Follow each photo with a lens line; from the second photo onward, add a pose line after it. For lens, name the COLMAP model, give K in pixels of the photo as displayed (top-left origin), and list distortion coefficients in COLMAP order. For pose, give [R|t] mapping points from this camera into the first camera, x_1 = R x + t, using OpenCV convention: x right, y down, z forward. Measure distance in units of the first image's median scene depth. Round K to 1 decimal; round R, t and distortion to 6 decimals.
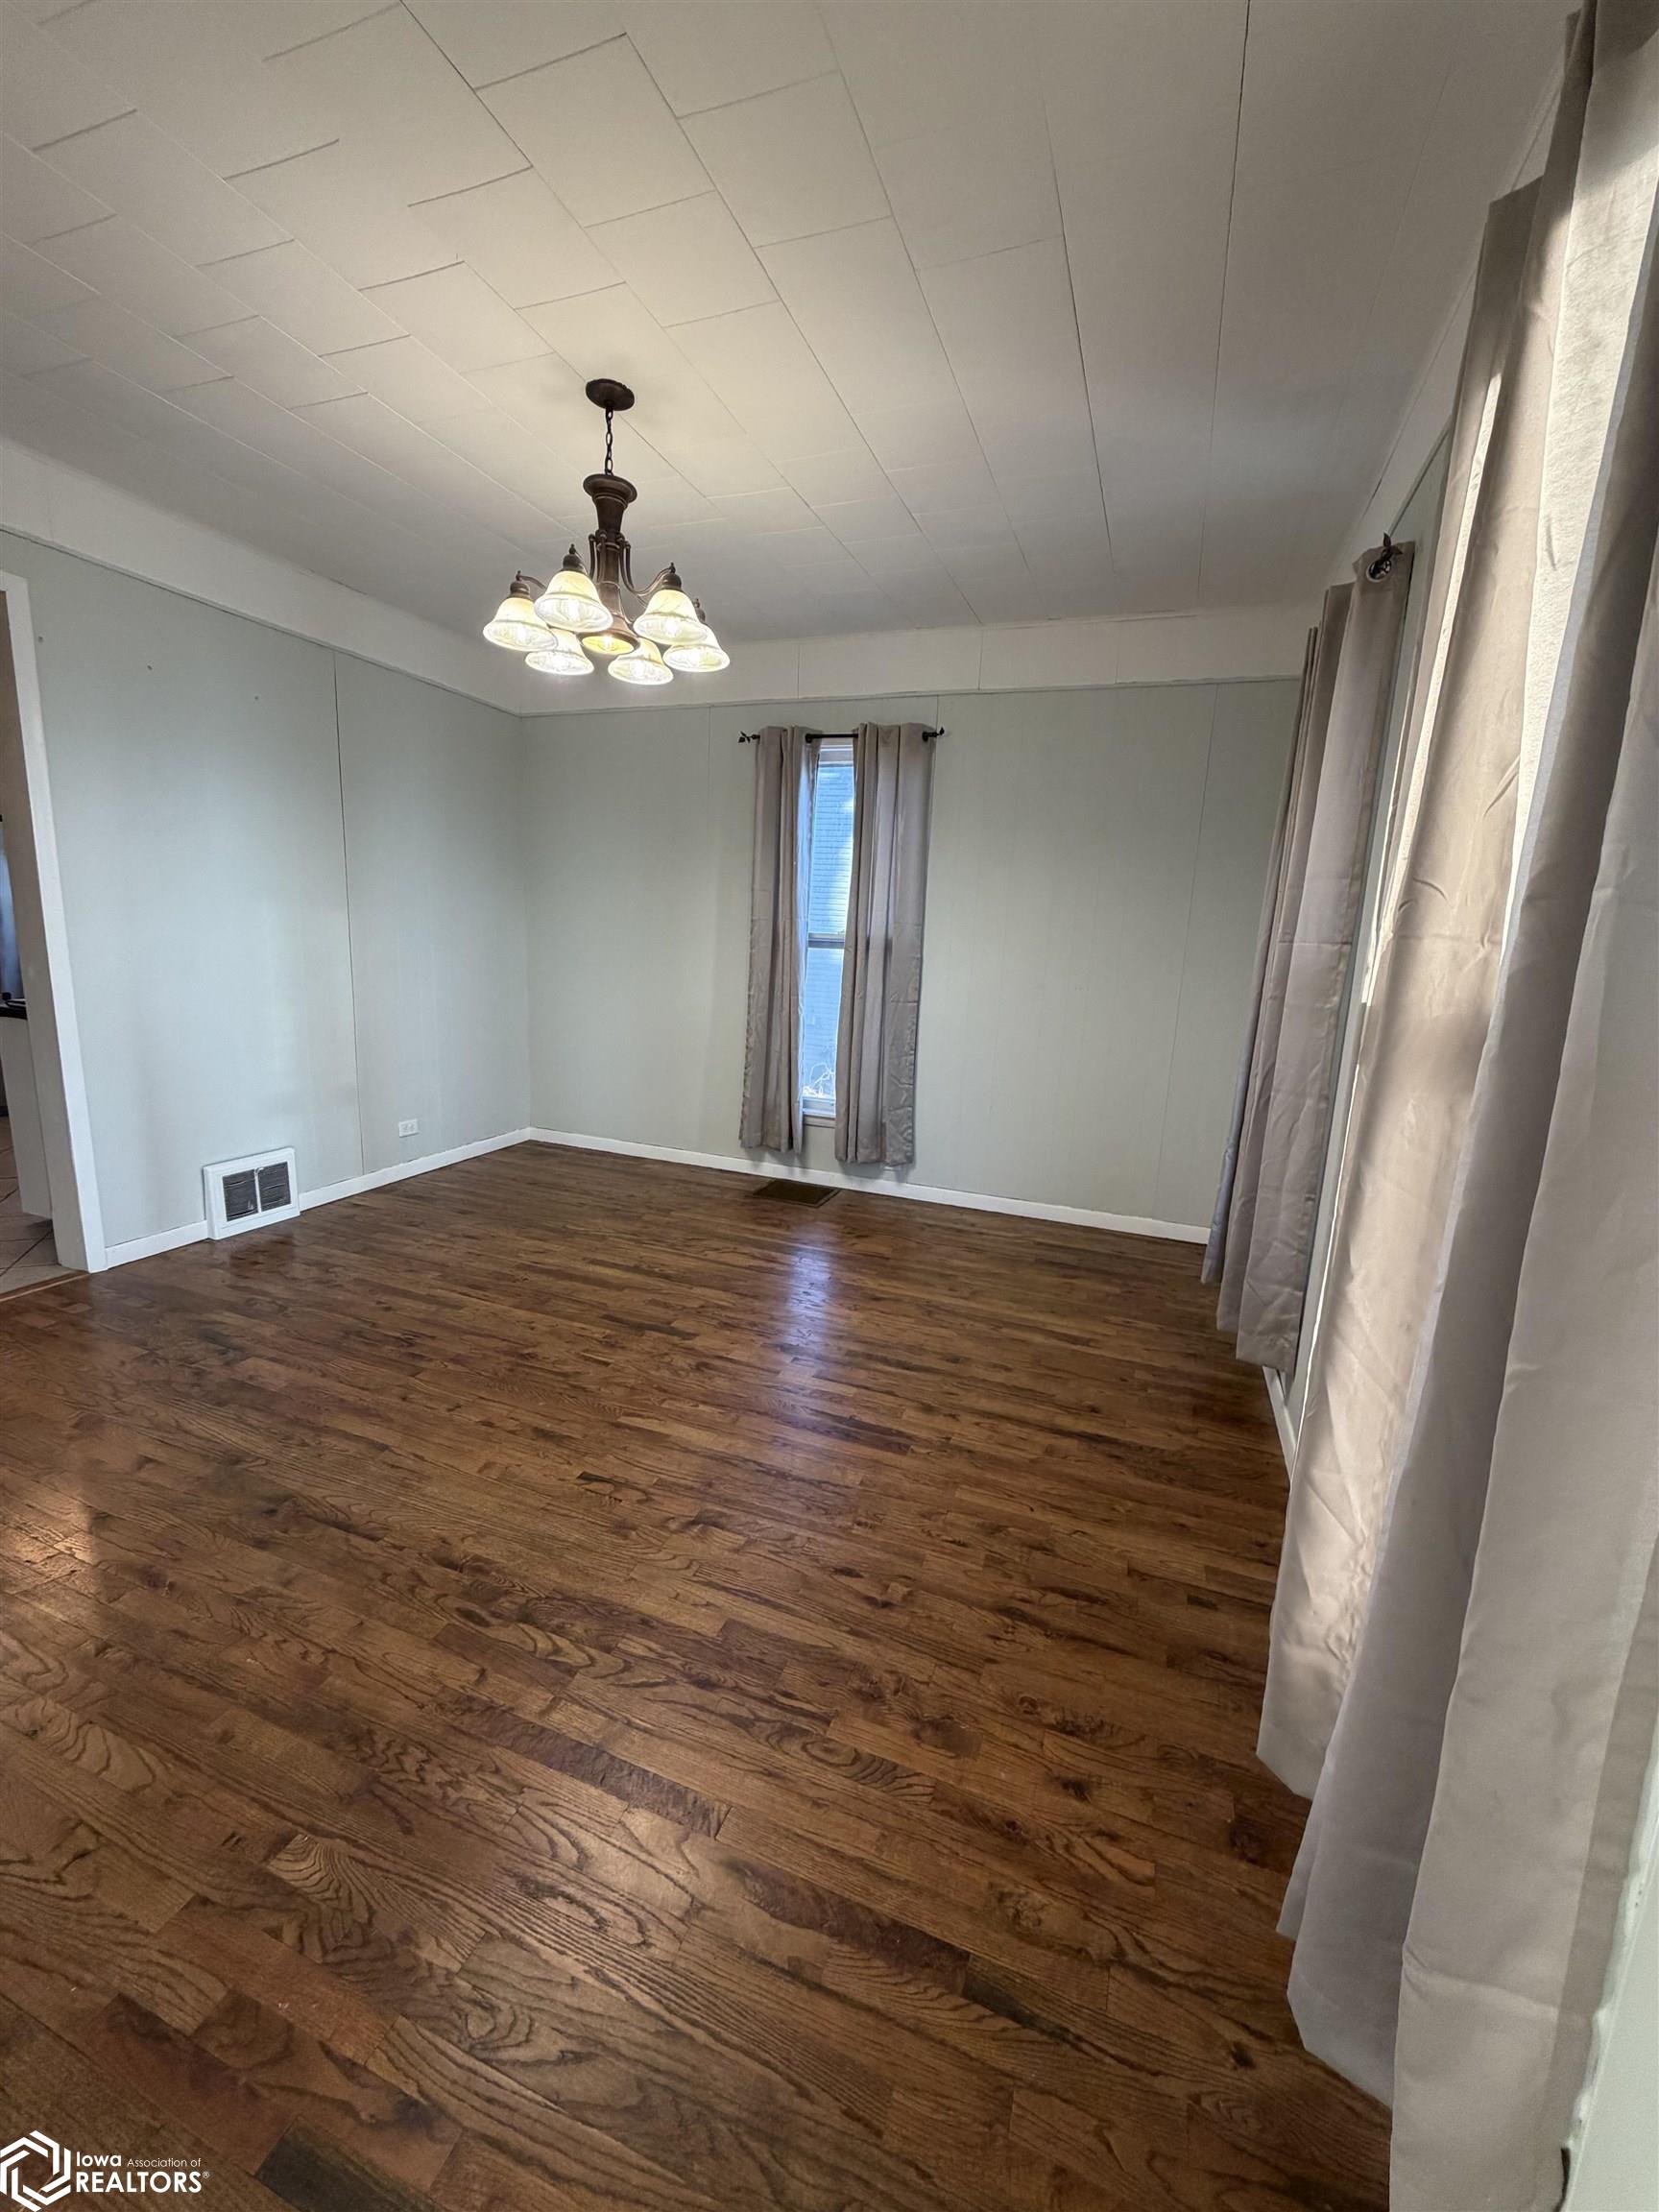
lens RADIAL K [[881.5, 0, 828.6], [0, 881.5, 1101.4], [0, 0, 1]] dist [0.000967, 0.000178]
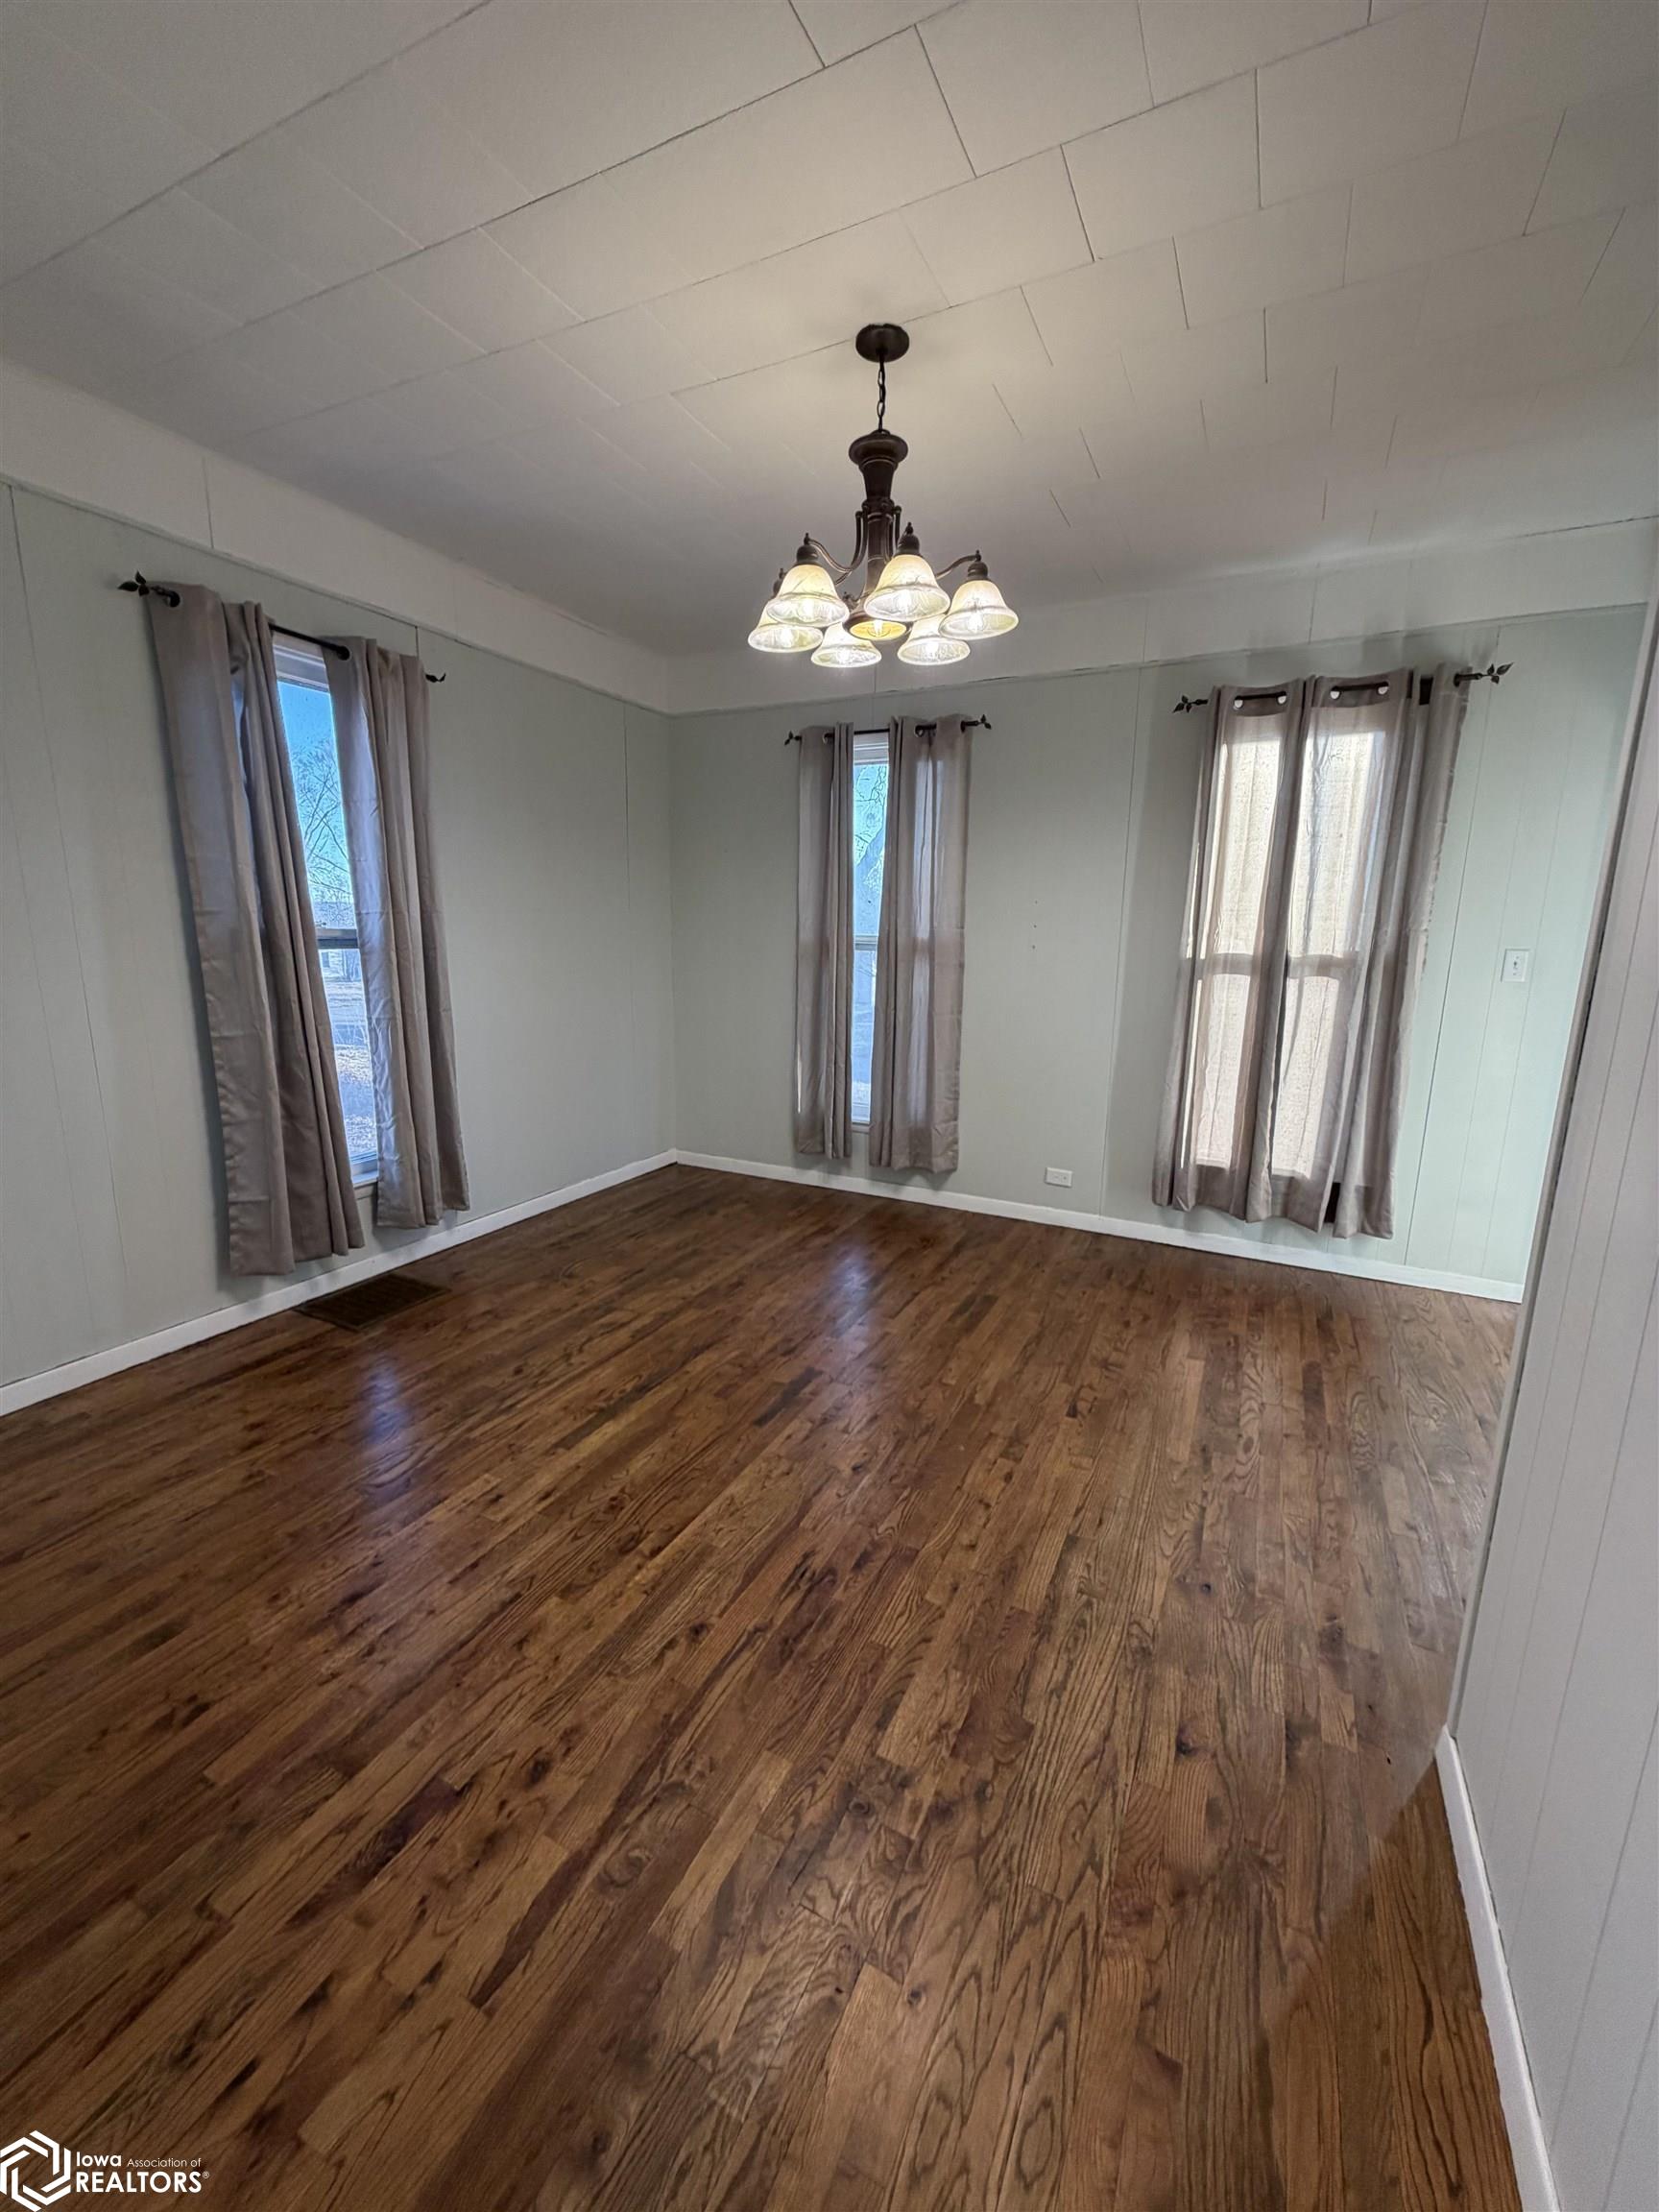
lens RADIAL K [[881.5, 0, 828.6], [0, 881.5, 1101.4], [0, 0, 1]] dist [0.000967, 0.000178]
pose [[0.102693, -0.238908, 0.965597, -0.921494], [0.175255, 0.959889, 0.218857, -0.199116], [-0.979153, 0.146751, 0.140444, 0.746761]]
